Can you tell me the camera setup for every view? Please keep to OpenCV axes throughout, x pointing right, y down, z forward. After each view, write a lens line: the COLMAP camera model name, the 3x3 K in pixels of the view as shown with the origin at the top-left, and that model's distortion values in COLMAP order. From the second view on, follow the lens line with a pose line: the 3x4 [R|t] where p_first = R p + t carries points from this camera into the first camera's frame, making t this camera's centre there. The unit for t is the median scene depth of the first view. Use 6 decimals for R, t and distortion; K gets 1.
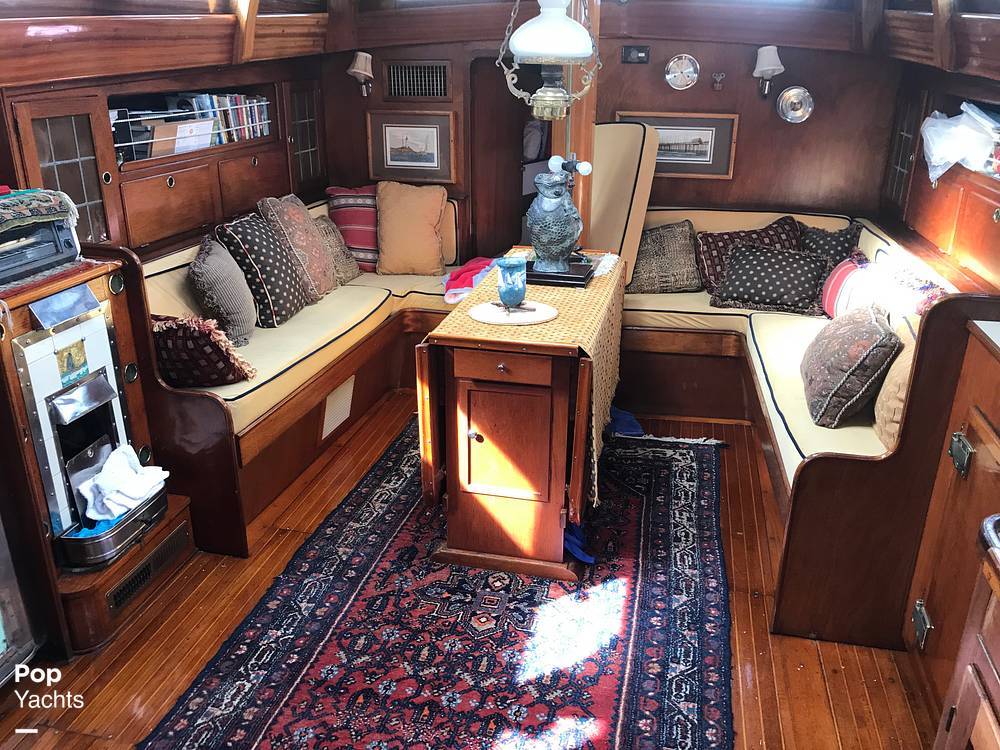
lens RADIAL K [[824.8, 0, 501.9], [0, 824.8, 370.8], [0, 0, 1]] dist [0.027207, -0.046957]
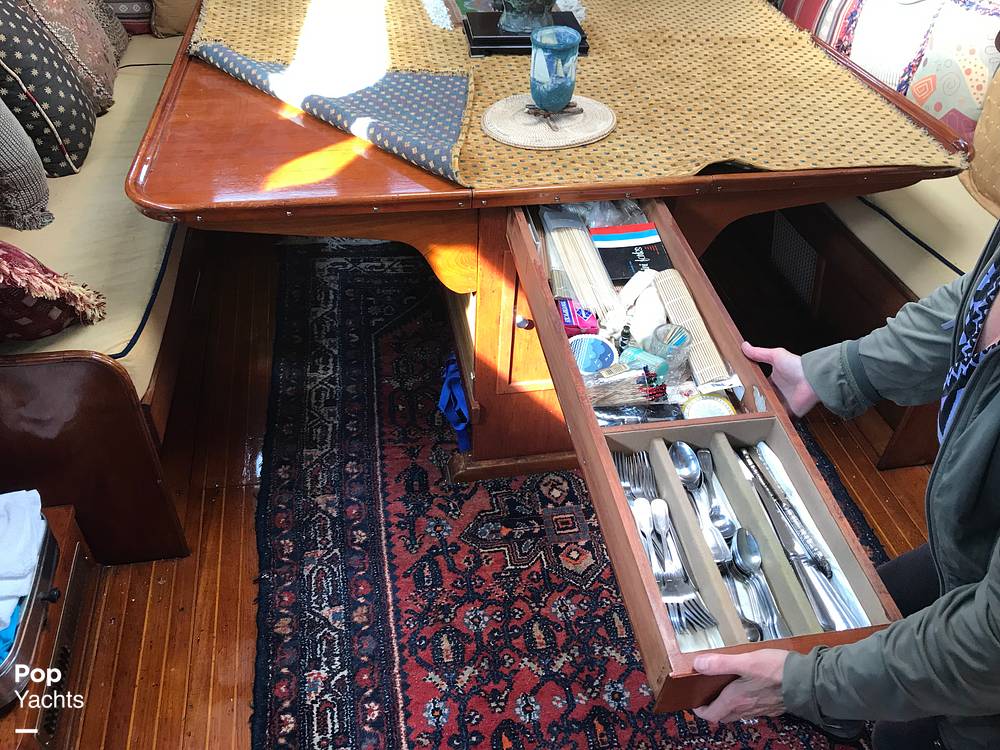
lens RADIAL K [[824.8, 0, 504.6], [0, 824.8, 370.4], [0, 0, 1]] dist [0.027207, -0.046957]
pose [[0.916436, -0.238512, 0.321335, -0.217914], [0.110476, 0.922561, 0.369698, -0.108933], [-0.384629, -0.303305, 0.871818, 0.319519]]
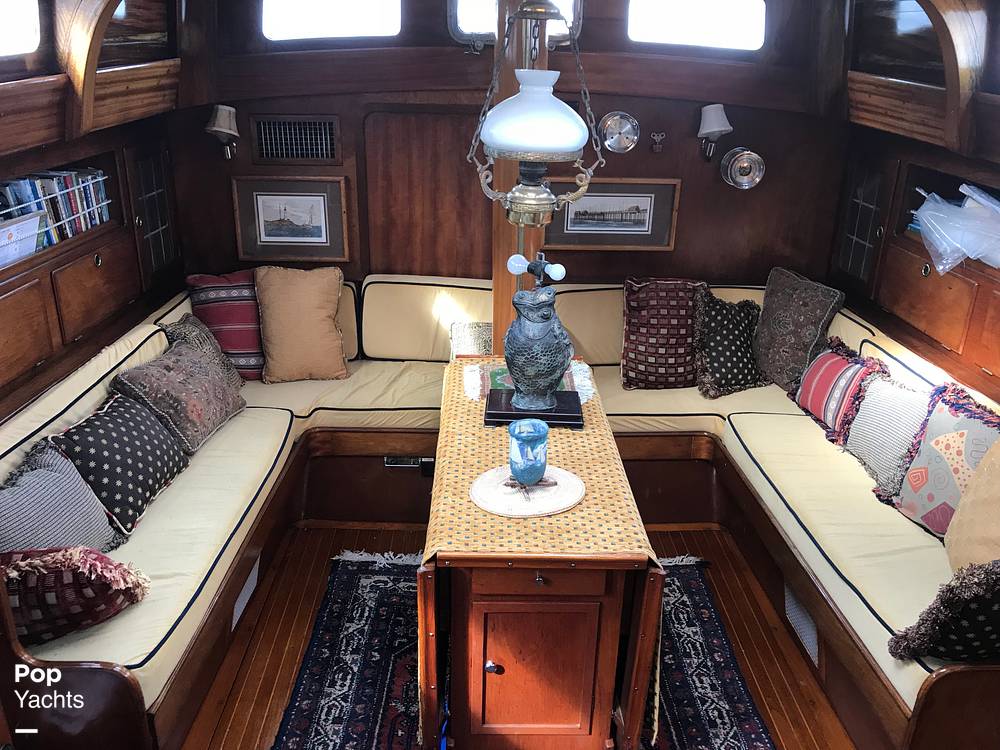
lens RADIAL K [[824.8, 0, 499.3], [0, 824.8, 376.2], [0, 0, 1]] dist [0.027207, -0.046957]
pose [[0.971136, -0.075722, 0.226190, -0.140239], [0.072345, 0.997110, 0.023194, -0.159471], [-0.227292, -0.006160, 0.973807, 0.215374]]
